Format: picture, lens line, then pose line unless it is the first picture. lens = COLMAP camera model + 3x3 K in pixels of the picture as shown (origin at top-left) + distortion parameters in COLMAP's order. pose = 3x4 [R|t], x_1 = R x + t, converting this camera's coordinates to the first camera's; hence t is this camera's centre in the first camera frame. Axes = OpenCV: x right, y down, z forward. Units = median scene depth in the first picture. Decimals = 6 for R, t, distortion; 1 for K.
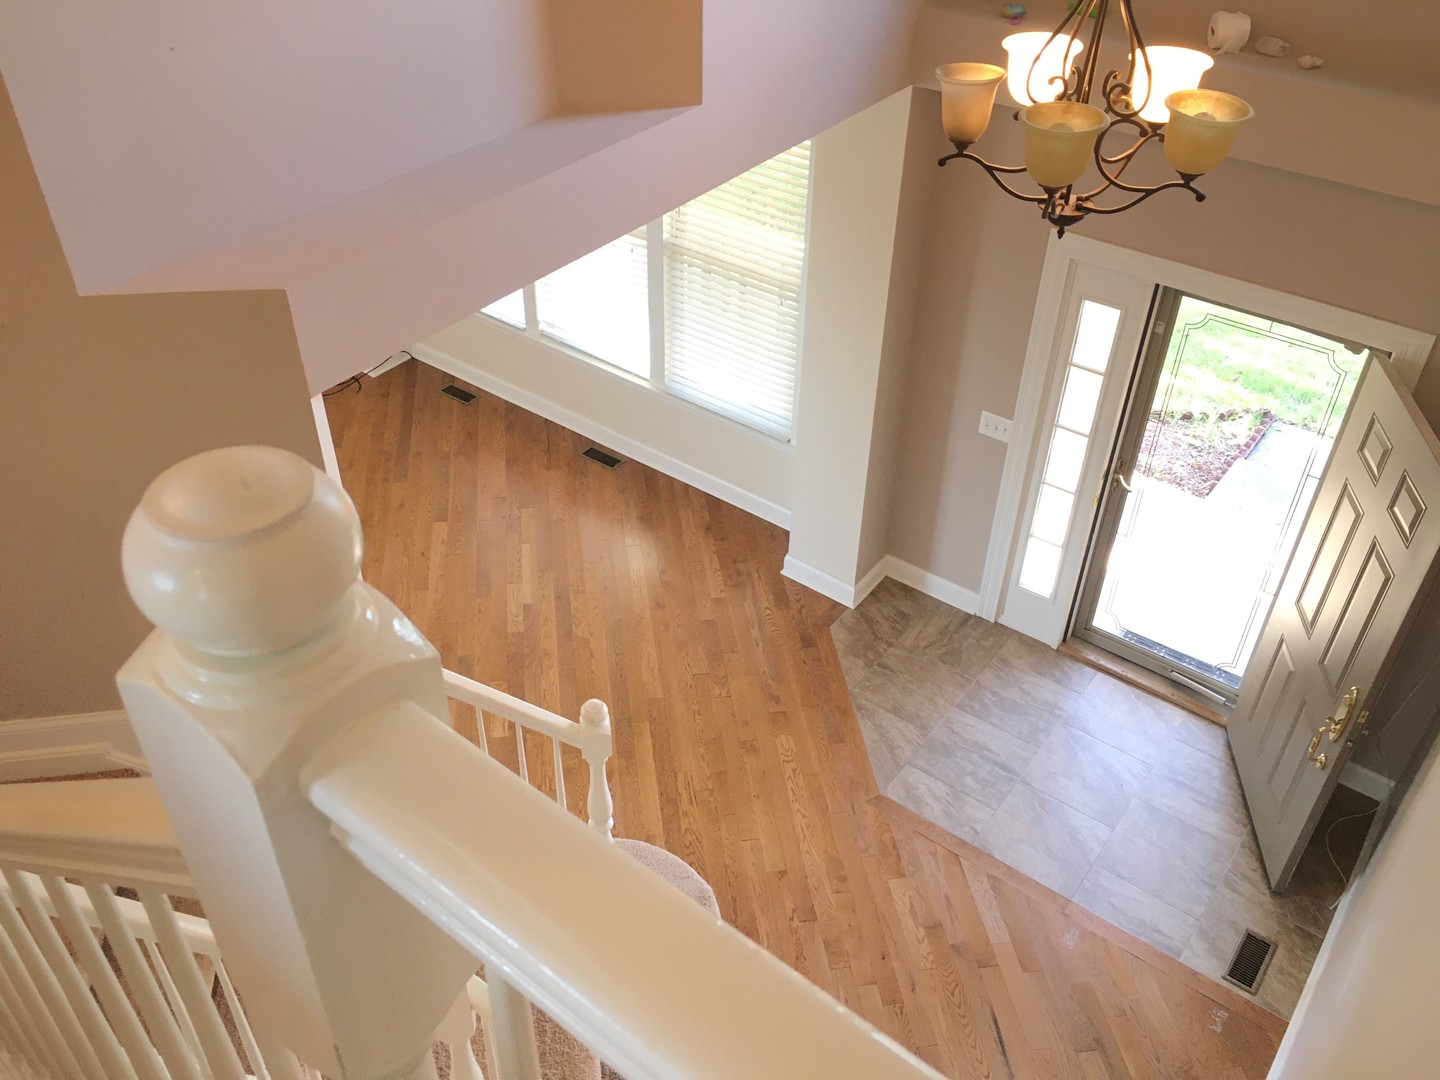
lens RADIAL K [[1227.1, 0, 710.1], [0, 1227.1, 535.6], [0, 0, 1]] dist [0.051896, -0.063577]
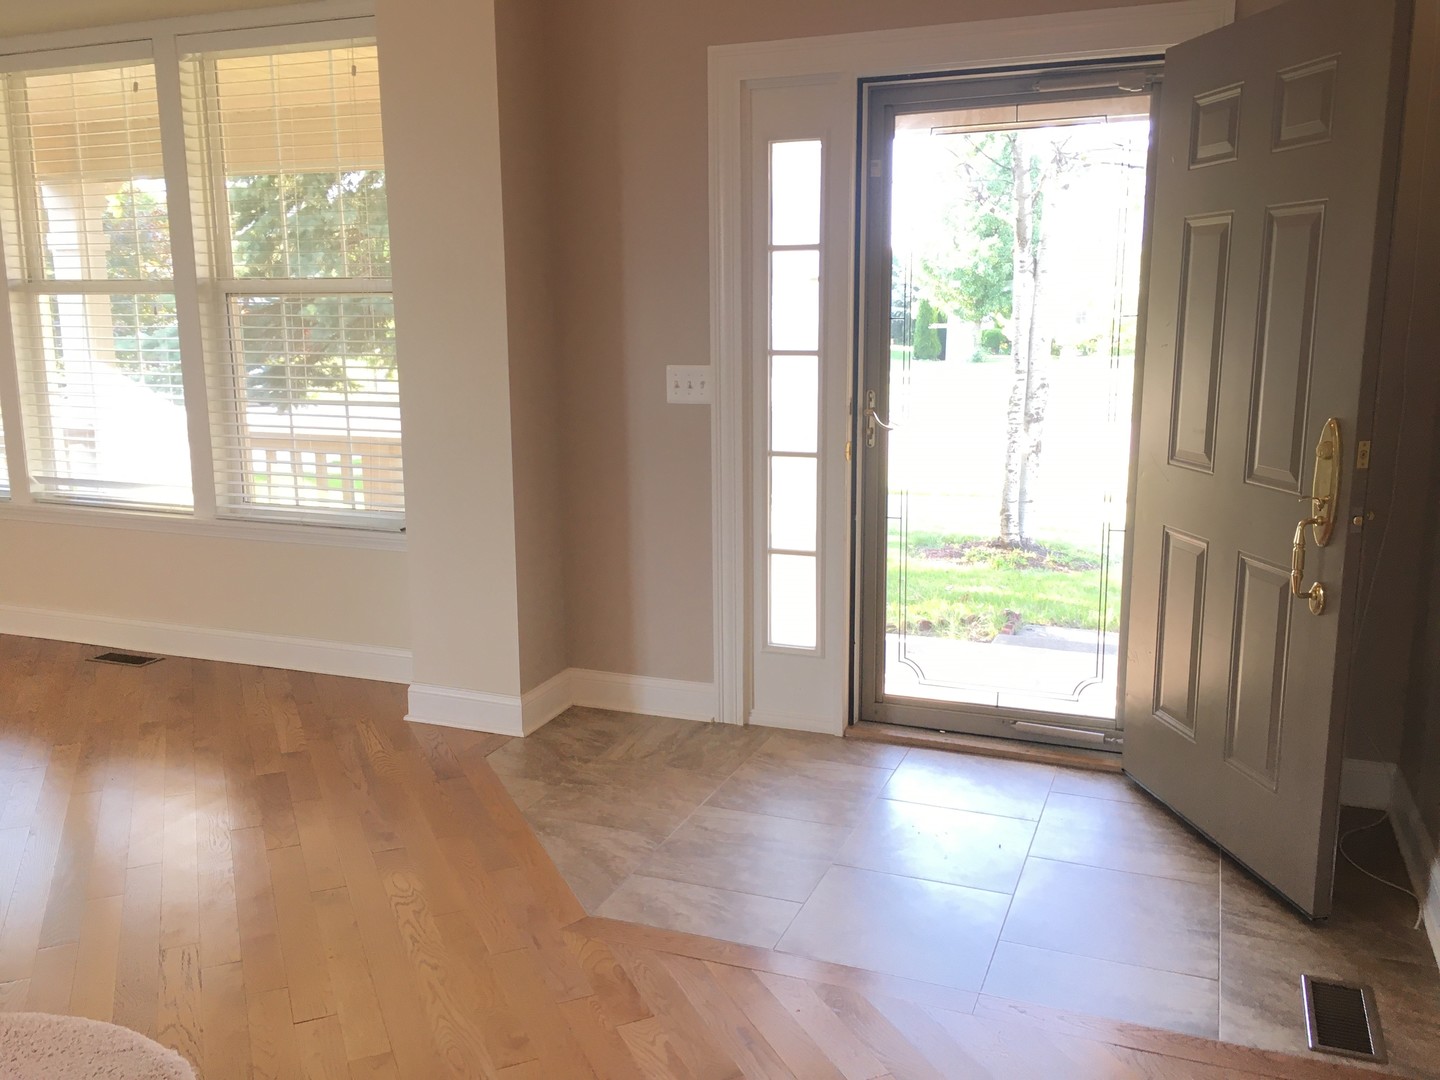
lens RADIAL K [[1227.1, 0, 722.1], [0, 1227.1, 537.8], [0, 0, 1]] dist [0.051896, -0.063577]
pose [[0.962990, -0.068407, 0.260712, 0.063455], [0.180299, 0.882481, -0.434420, 0.283084], [-0.200356, 0.465348, 0.862154, 0.433545]]
